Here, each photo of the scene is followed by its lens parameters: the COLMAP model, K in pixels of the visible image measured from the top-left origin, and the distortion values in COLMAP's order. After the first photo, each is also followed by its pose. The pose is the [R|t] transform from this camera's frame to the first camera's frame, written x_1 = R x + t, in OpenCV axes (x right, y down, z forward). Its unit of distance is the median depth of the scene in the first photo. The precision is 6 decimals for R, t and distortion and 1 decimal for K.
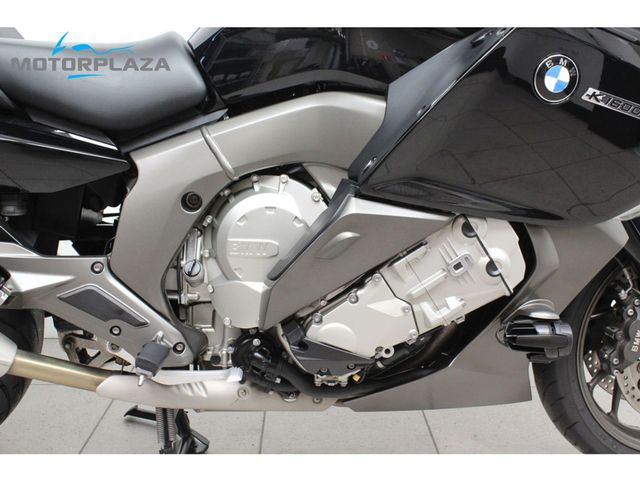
lens RADIAL K [[803.1, 0, 320.0], [0, 803.1, 240.0], [0, 0, 1]] dist [-0.013318, 0.008273]
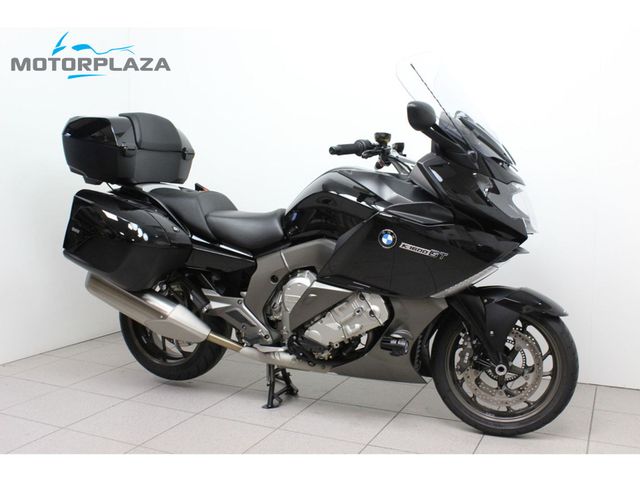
lens RADIAL K [[696.8, 0, 320.0], [0, 696.8, 240.0], [0, 0, 1]] dist [0.001211, 0.003450]
pose [[0.901129, 0.035484, -0.432097, 0.929555], [-0.077171, 0.993857, -0.079322, -0.006272], [0.426628, 0.104825, 0.898332, -0.940426]]
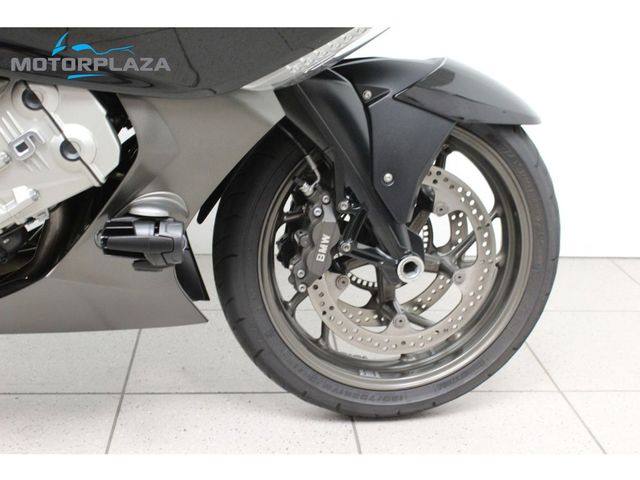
lens RADIAL K [[1043.7, 0, 383.4], [0, 1043.7, 240.0], [0, 0, 1]] dist [0.022008, 0.038958]
pose [[0.999215, 0.006179, 0.039124, 0.457311], [-0.009986, 0.995149, 0.097874, 0.018247], [-0.038330, -0.098187, 0.994430, -0.030768]]
